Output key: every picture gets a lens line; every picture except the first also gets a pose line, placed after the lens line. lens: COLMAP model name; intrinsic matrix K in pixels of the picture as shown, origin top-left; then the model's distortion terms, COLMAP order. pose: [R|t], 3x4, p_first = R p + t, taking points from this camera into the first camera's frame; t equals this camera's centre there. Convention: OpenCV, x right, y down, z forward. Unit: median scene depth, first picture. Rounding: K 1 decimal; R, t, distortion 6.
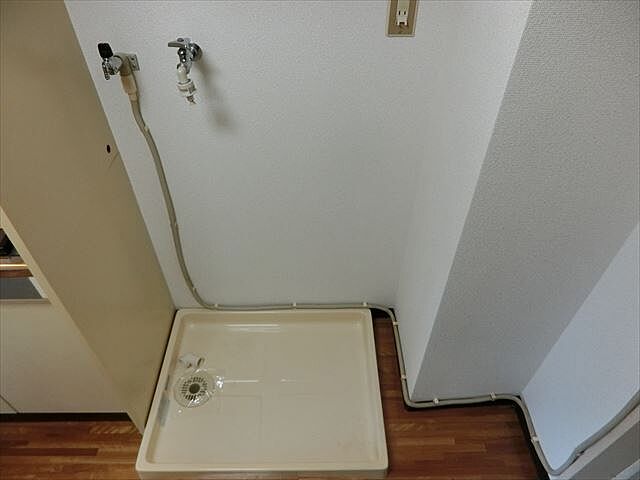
lens RADIAL K [[451.1, 0, 320.3], [0, 451.1, 240.8], [0, 0, 1]] dist [-0.011283, 0.000452]
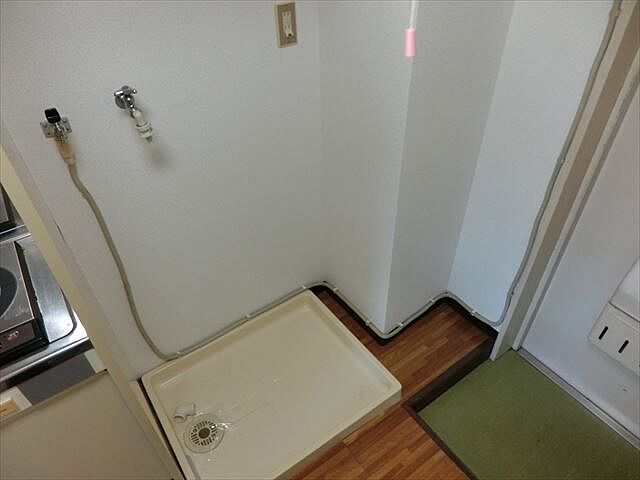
lens RADIAL K [[451.1, 0, 318.3], [0, 451.1, 240.0], [0, 0, 1]] dist [-0.011283, 0.000452]
pose [[0.822743, -0.383718, 0.419350, -0.347681], [0.413659, 0.910183, 0.021267, 0.029469], [-0.389847, 0.155970, 0.907575, -0.054246]]
